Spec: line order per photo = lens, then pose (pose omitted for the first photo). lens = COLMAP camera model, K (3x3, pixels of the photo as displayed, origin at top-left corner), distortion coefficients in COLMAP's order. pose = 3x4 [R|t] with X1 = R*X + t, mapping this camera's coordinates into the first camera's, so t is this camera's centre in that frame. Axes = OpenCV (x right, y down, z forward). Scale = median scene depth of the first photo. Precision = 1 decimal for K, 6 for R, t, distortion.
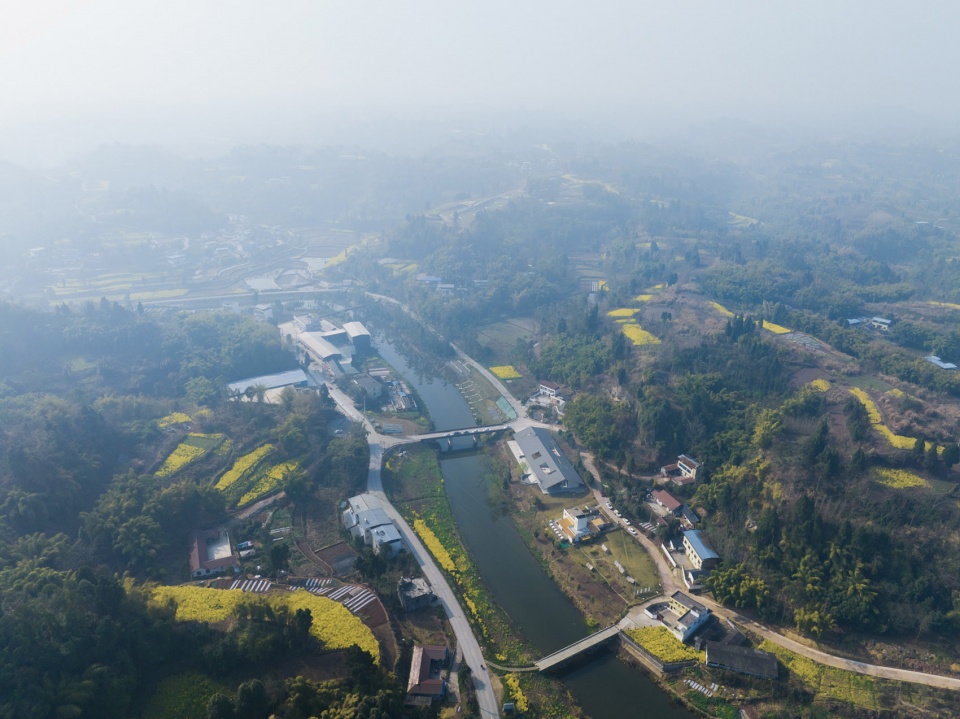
lens RADIAL K [[666.8, 0, 480.0], [0, 666.8, 359.5], [0, 0, 1]] dist [-0.035609, 0.005202]
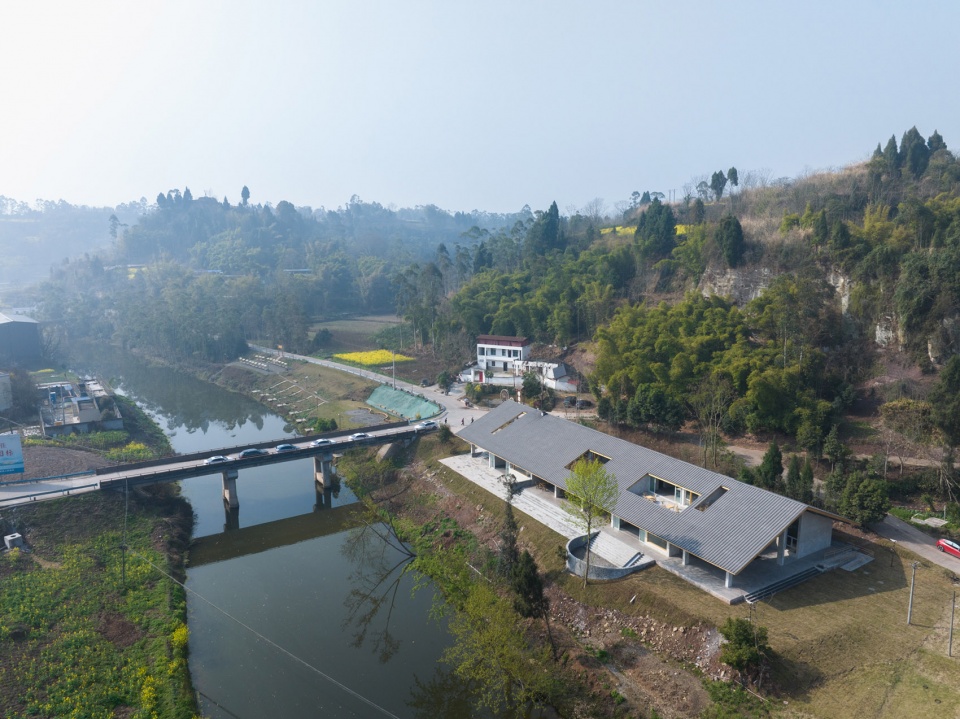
lens RADIAL K [[666.8, 0, 480.0], [0, 666.8, 359.5], [0, 0, 1]] dist [-0.035609, 0.005202]
pose [[0.957556, -0.071739, 0.279178, -0.018022], [0.133555, 0.968719, -0.209155, 0.133611], [-0.255441, 0.237563, 0.937184, 0.668766]]
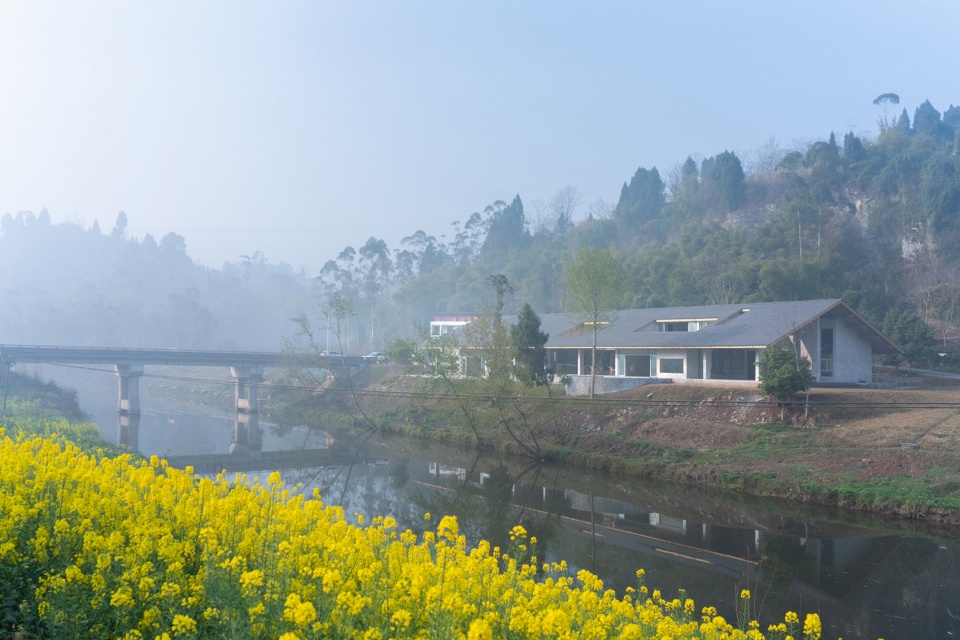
lens RADIAL K [[856.8, 0, 480.0], [0, 856.8, 320.0], [0, 0, 1]] dist [0.022306, -0.000980]
pose [[0.930582, 0.006454, 0.366026, -0.038363], [0.146812, 0.909340, -0.389289, 0.207787], [-0.335354, 0.416003, 0.845269, 0.679137]]
